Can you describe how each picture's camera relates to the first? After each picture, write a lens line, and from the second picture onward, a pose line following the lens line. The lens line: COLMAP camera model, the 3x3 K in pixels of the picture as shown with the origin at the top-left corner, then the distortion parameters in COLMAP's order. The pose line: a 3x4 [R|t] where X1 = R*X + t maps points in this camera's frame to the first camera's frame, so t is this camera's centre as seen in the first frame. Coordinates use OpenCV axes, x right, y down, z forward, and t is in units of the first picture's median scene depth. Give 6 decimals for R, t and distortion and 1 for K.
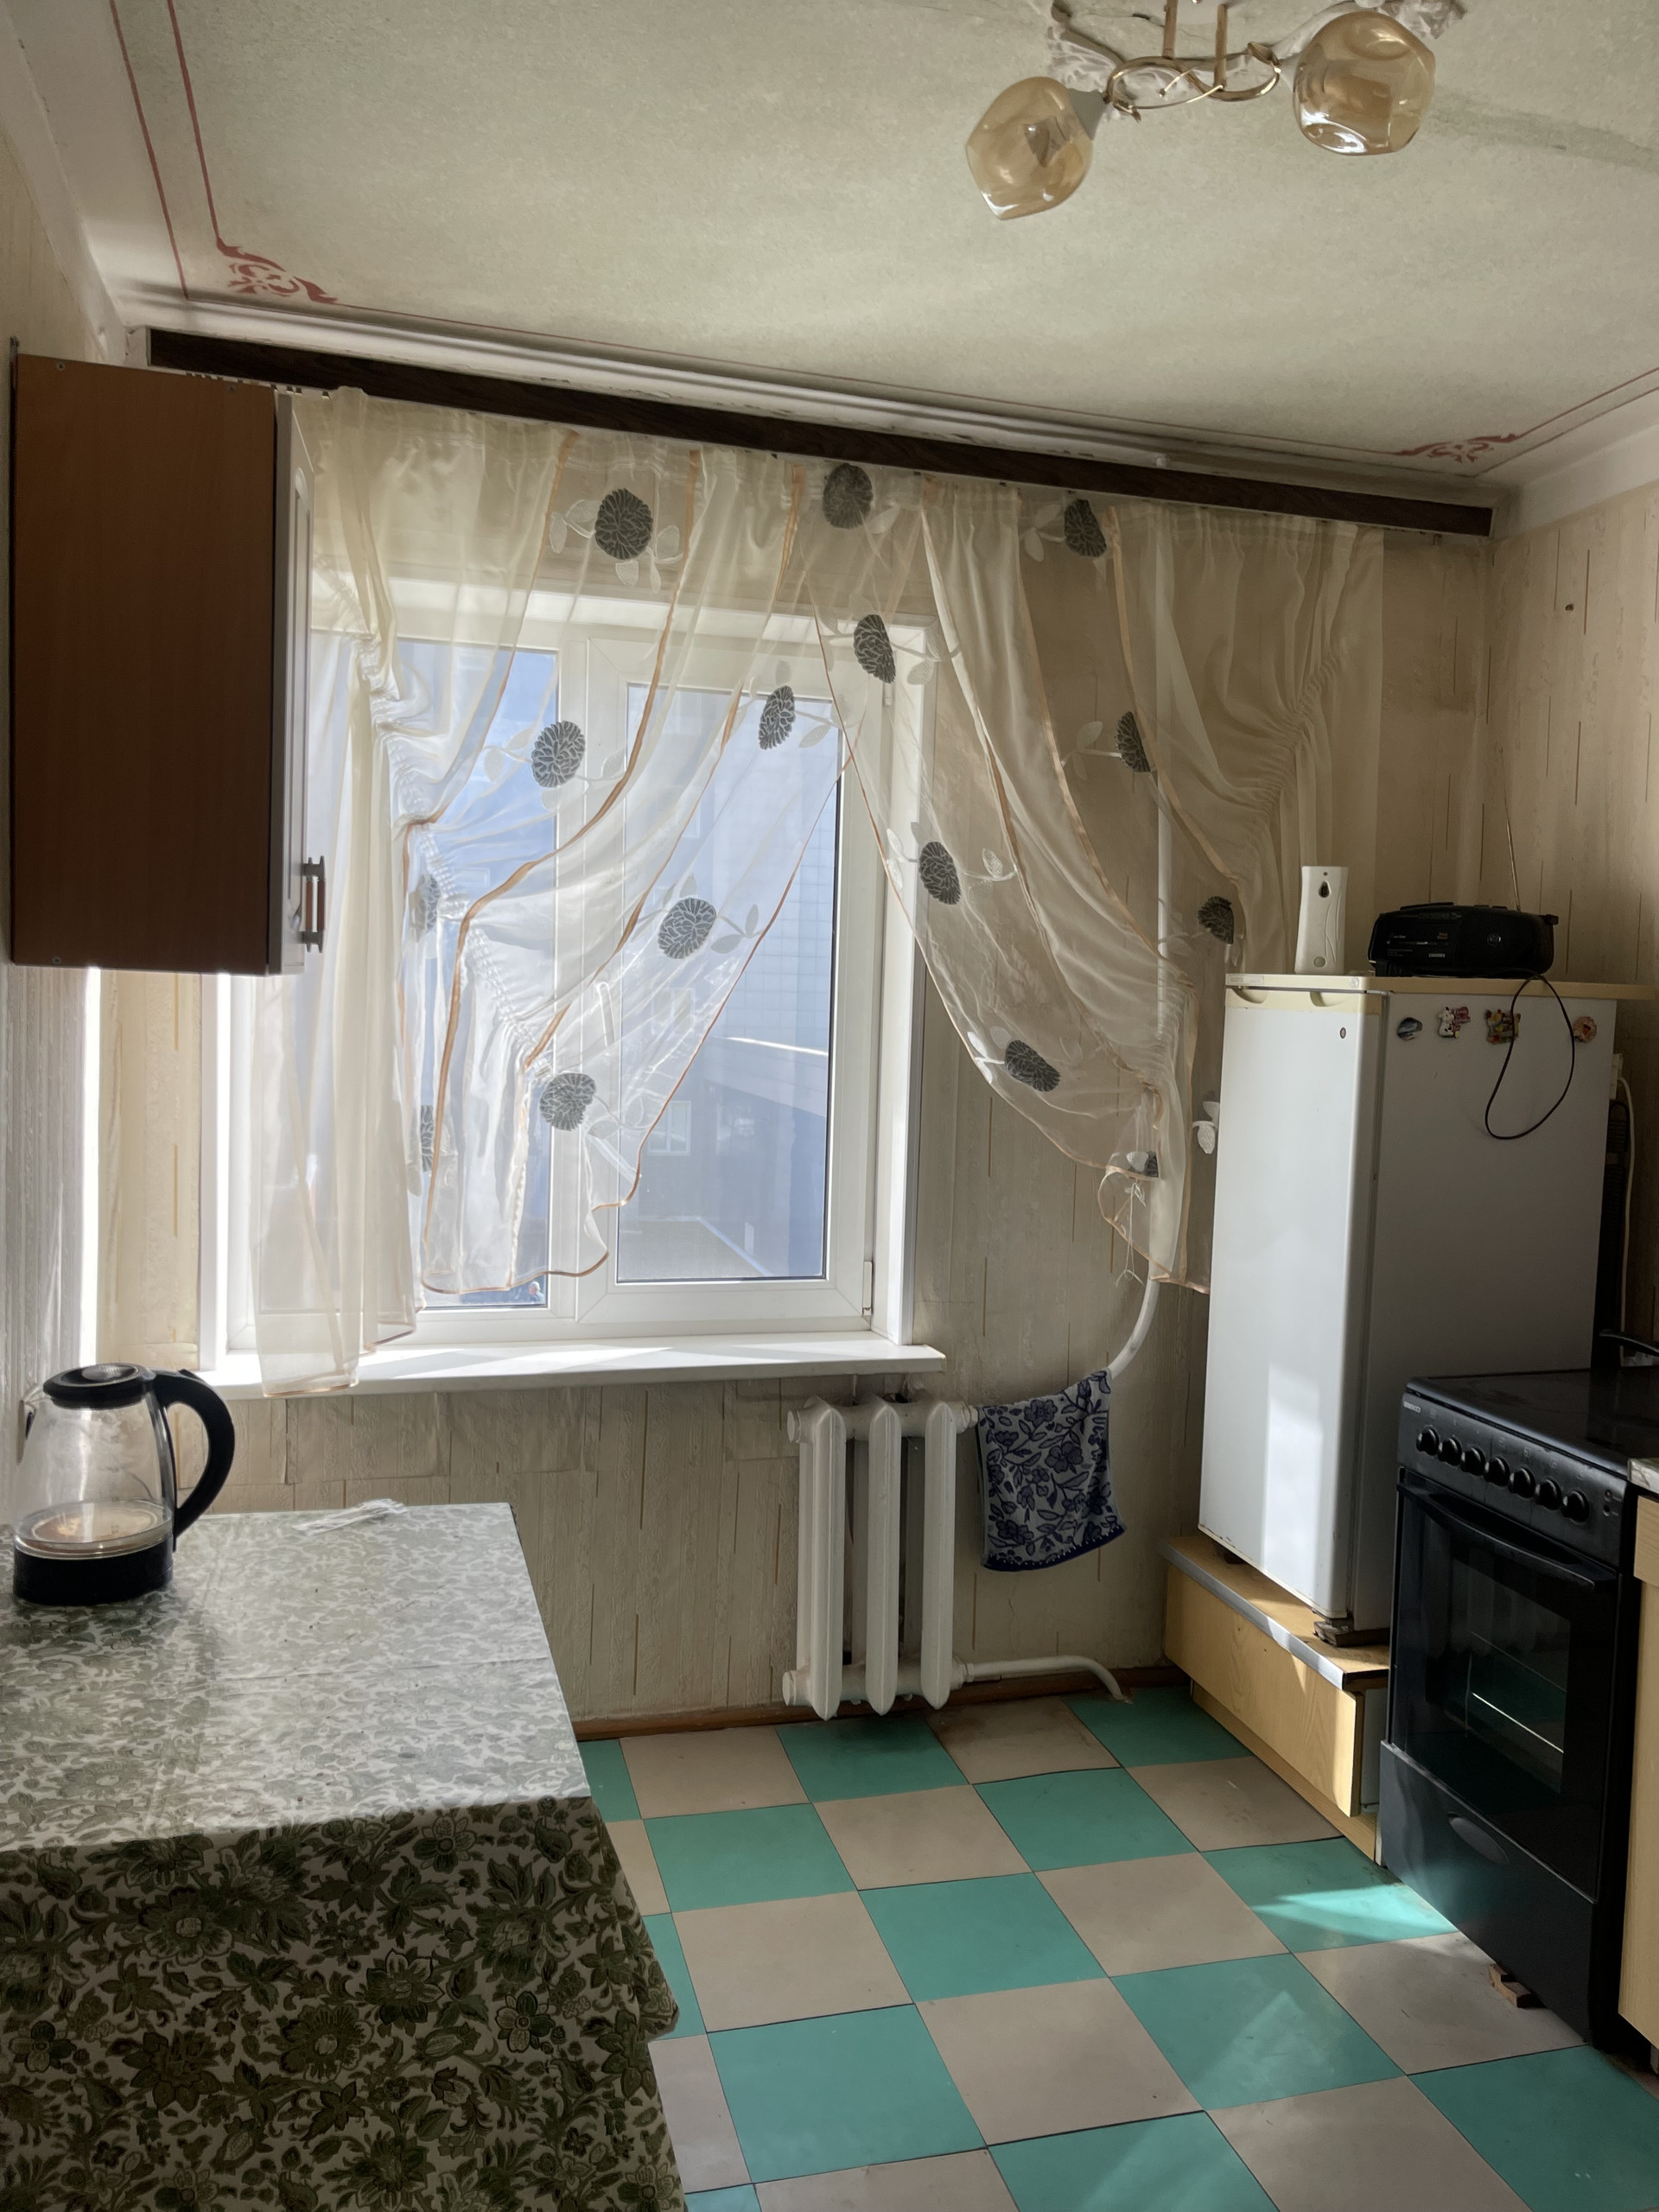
lens RADIAL K [[1658.0, 0, 847.2], [0, 1658.0, 1121.4], [0, 0, 1]] dist [0.052250, -0.072825]
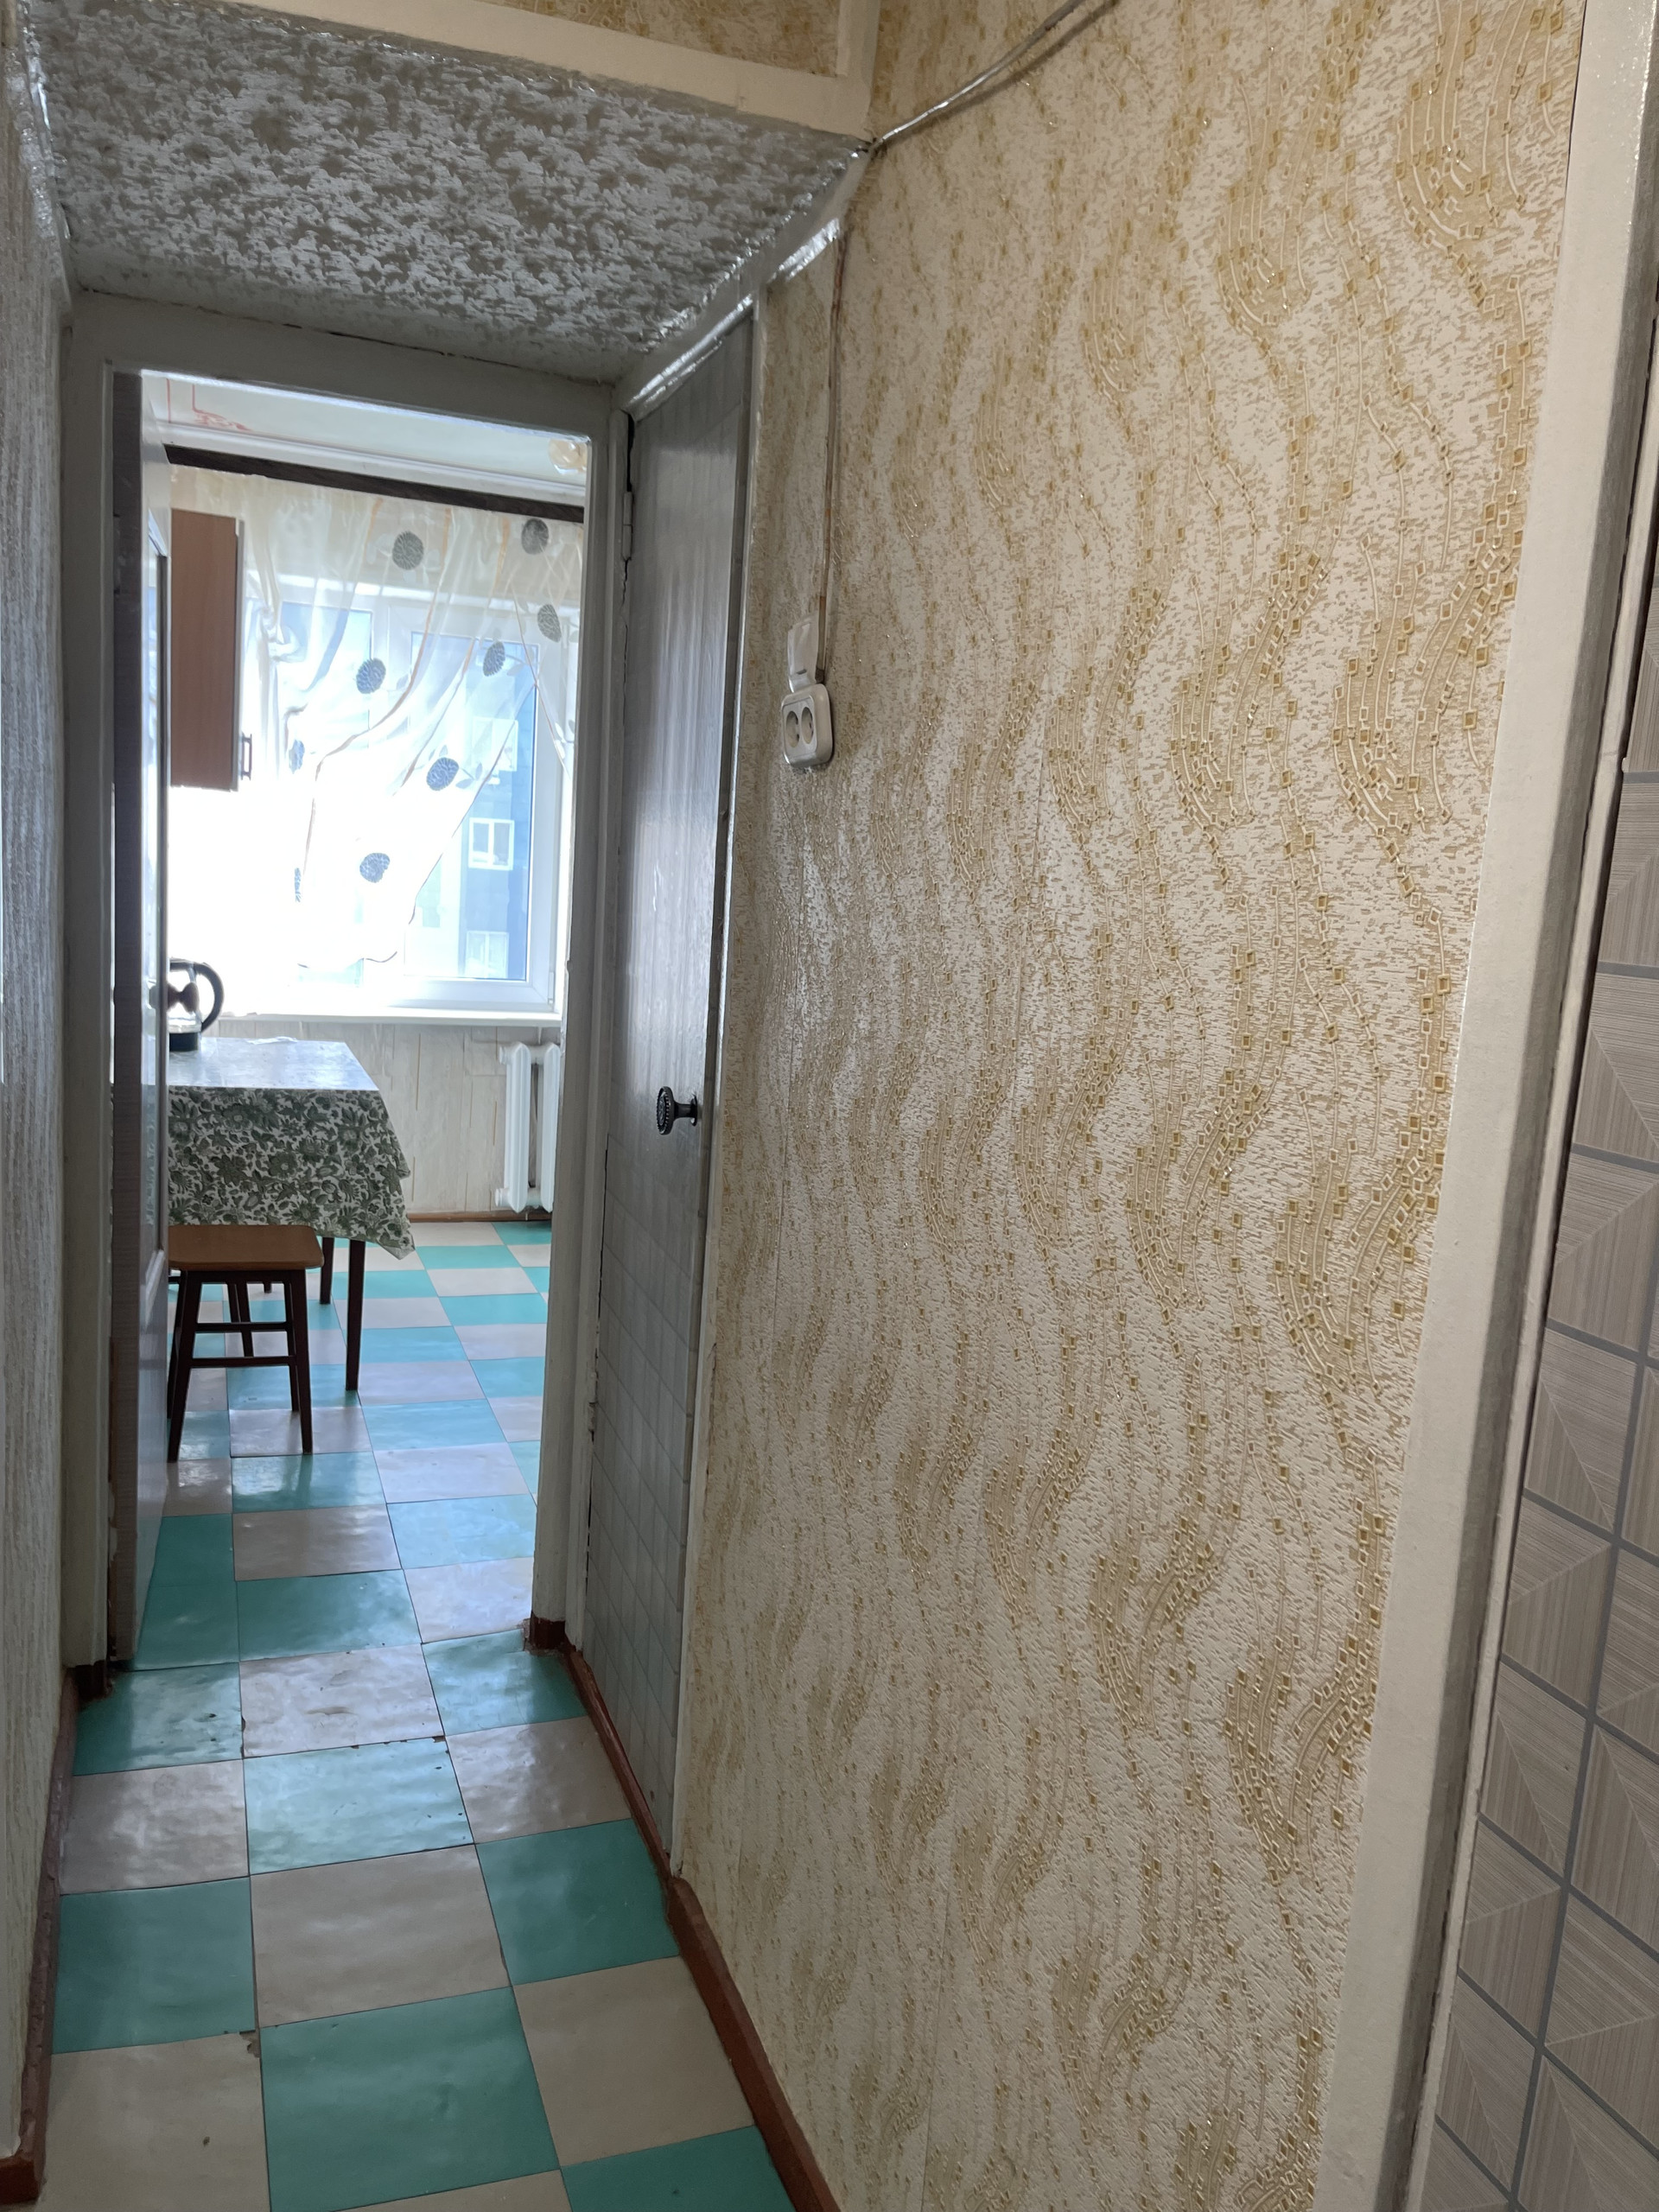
lens RADIAL K [[1658.0, 0, 814.7], [0, 1658.0, 1106.7], [0, 0, 1]] dist [0.052250, -0.072825]
pose [[0.996022, 0.022293, 0.086272, 0.343771], [-0.029680, 0.995912, 0.085312, 0.170189], [-0.084018, -0.087533, 0.992612, -1.884769]]
